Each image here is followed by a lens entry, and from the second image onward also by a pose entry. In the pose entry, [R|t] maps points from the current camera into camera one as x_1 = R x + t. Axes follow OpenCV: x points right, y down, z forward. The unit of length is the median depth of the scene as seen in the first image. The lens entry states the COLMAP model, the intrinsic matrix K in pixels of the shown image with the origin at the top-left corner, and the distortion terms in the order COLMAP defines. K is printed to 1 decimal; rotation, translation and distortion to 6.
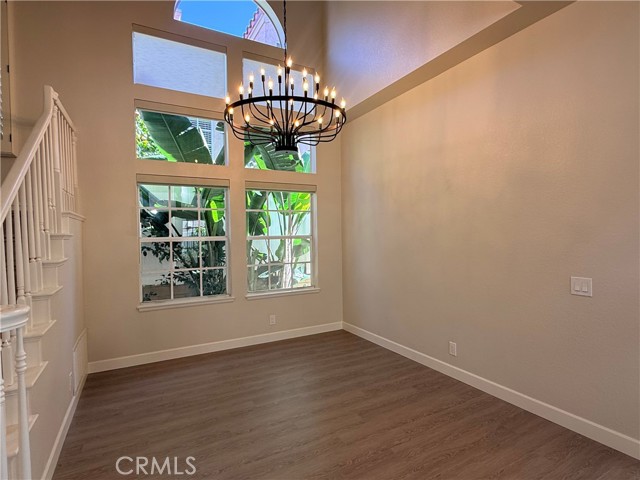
lens RADIAL K [[335.9, 0, 321.3], [0, 335.9, 242.3], [0, 0, 1]] dist [-0.000848, 0.000042]
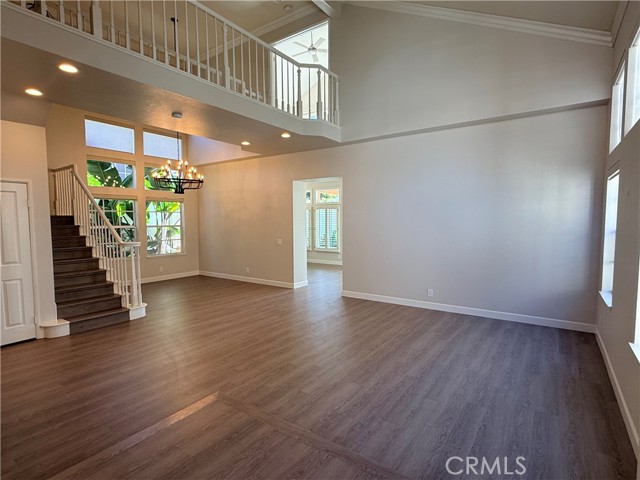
lens RADIAL K [[335.9, 0, 319.1], [0, 335.9, 240.0], [0, 0, 1]] dist [-0.000848, 0.000042]
pose [[0.891458, -0.021556, 0.452591, -0.193226], [0.008661, 0.999496, 0.030545, 0.013493], [-0.453021, -0.023310, 0.891195, -1.036887]]
